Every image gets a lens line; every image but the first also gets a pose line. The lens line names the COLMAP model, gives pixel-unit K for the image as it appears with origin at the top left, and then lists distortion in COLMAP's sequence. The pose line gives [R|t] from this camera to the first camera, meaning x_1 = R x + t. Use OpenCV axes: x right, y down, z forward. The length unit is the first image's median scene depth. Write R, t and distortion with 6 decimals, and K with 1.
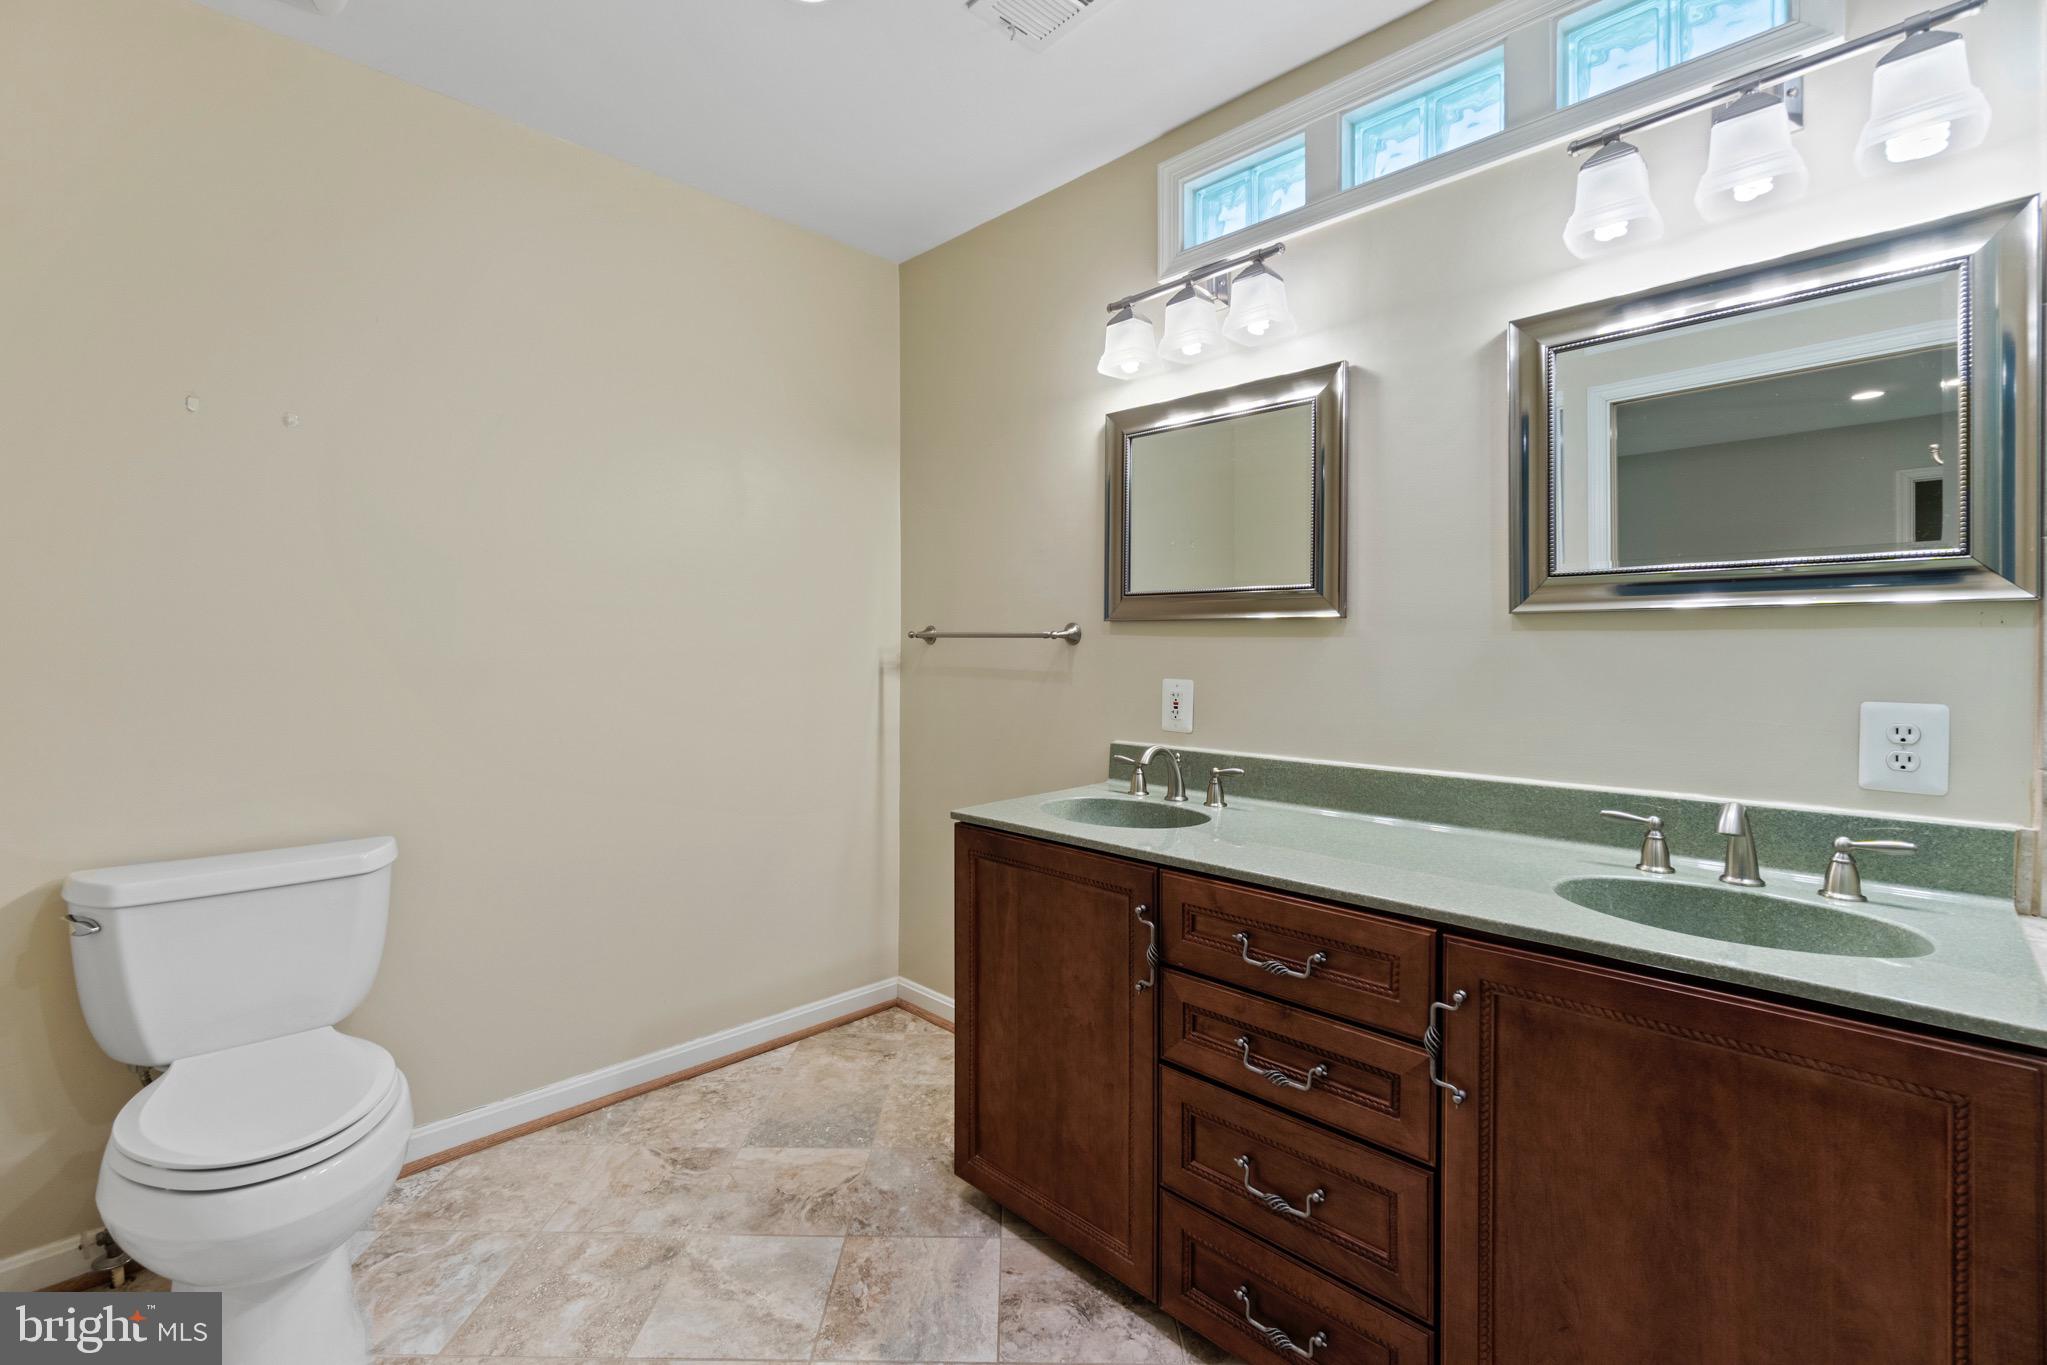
lens RADIAL K [[882.7, 0, 1015.6], [0, 882.7, 677.2], [0, 0, 1]] dist [-0.007876, 0.000837]
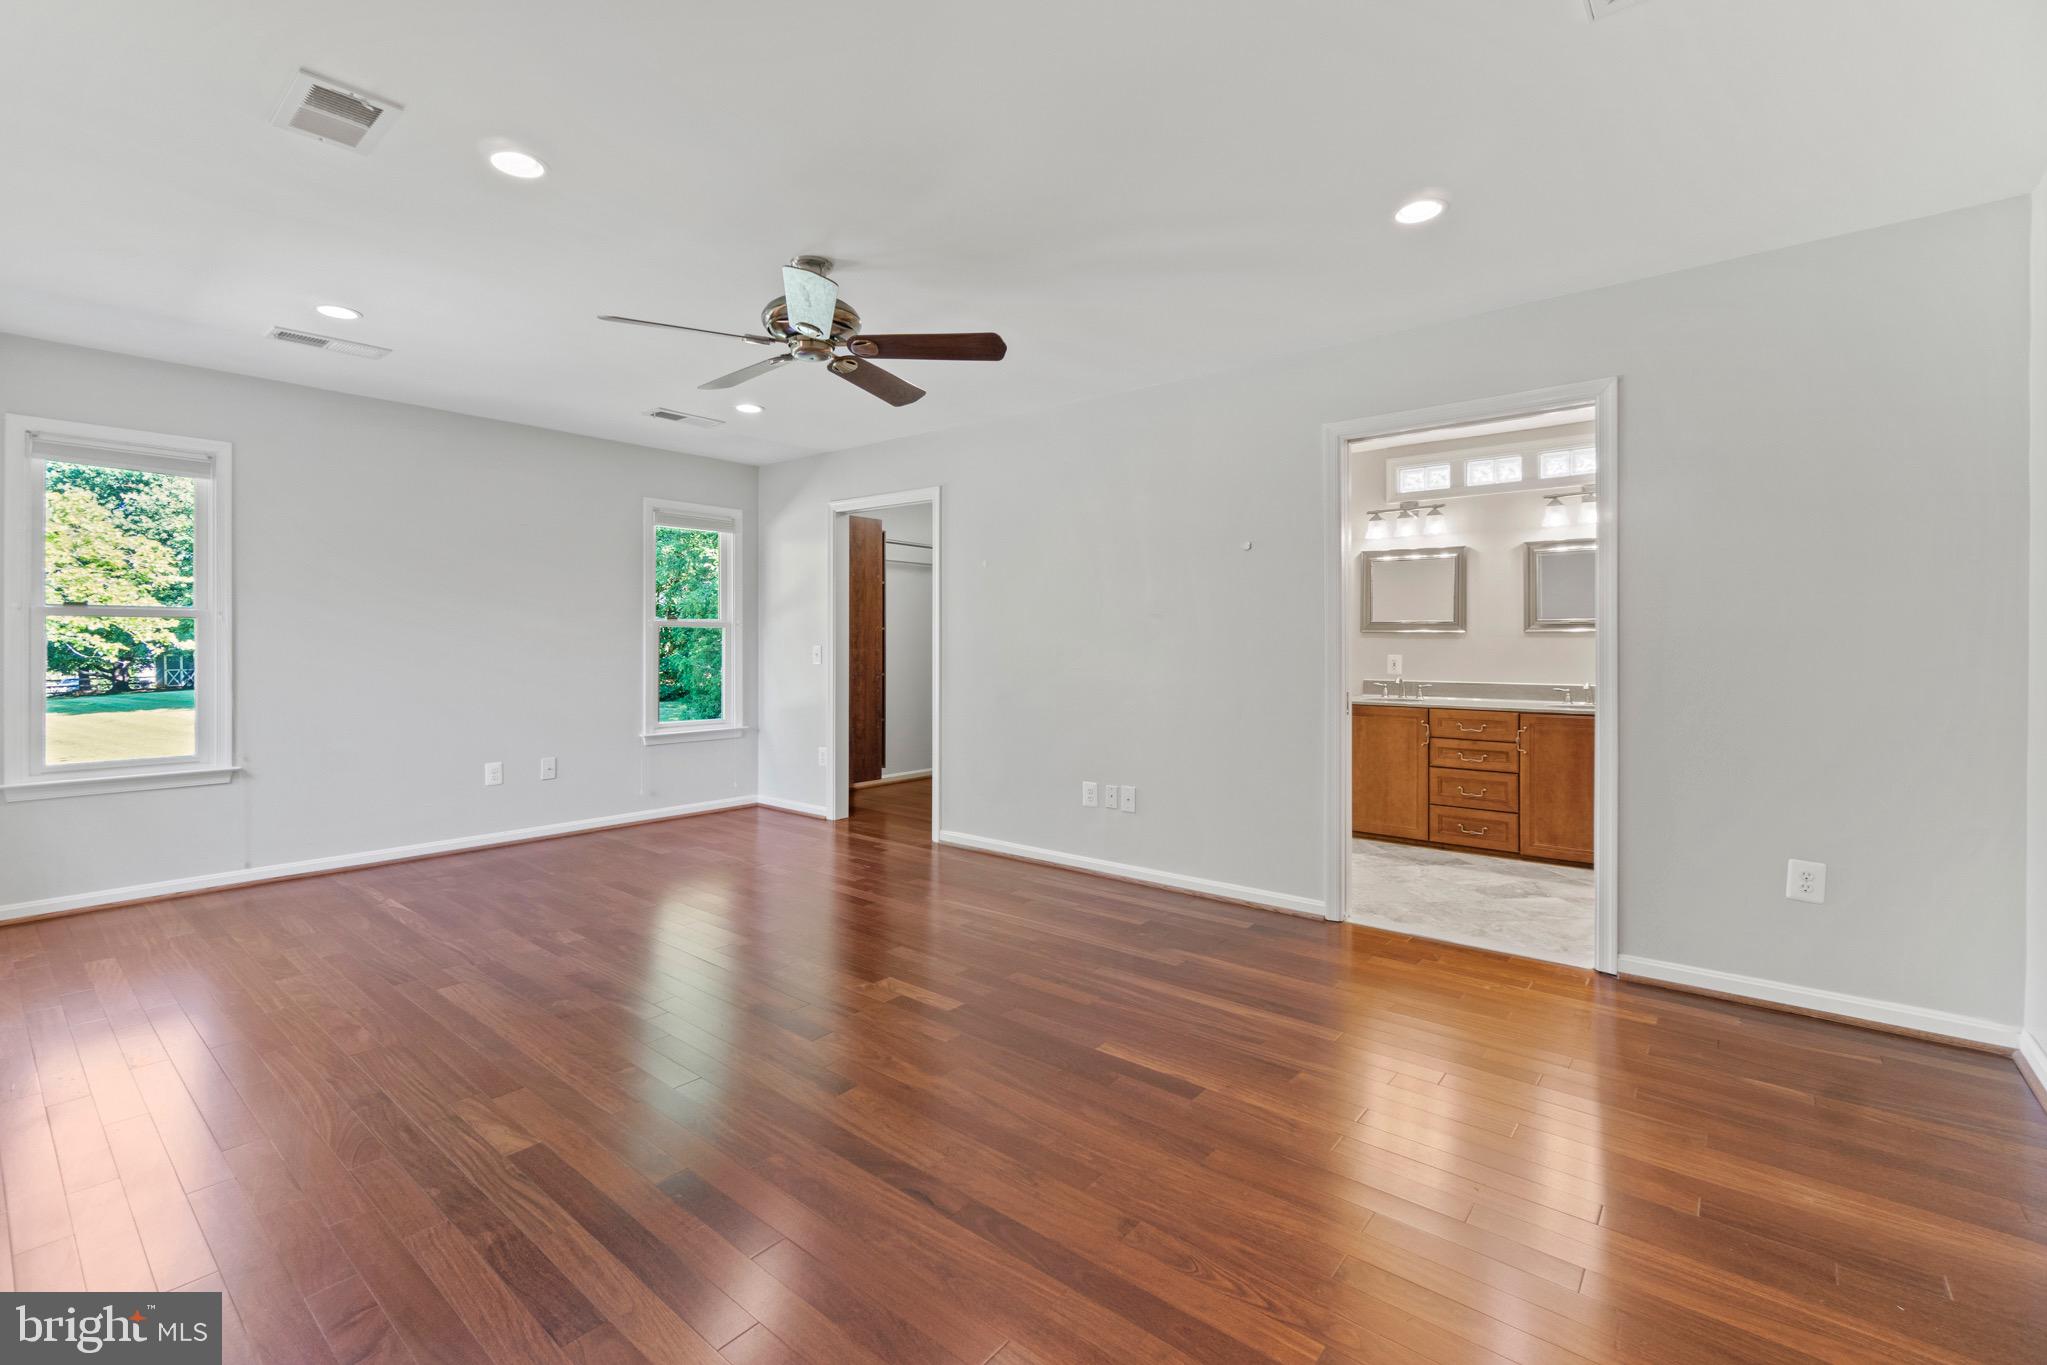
lens RADIAL K [[882.7, 0, 1022.1], [0, 882.7, 682.2], [0, 0, 1]] dist [-0.007876, 0.000837]
pose [[0.993618, -0.007503, 0.112549, -1.761405], [0.006486, 0.999935, 0.009396, 0.075992], [-0.112613, -0.008606, 0.993602, -2.165201]]
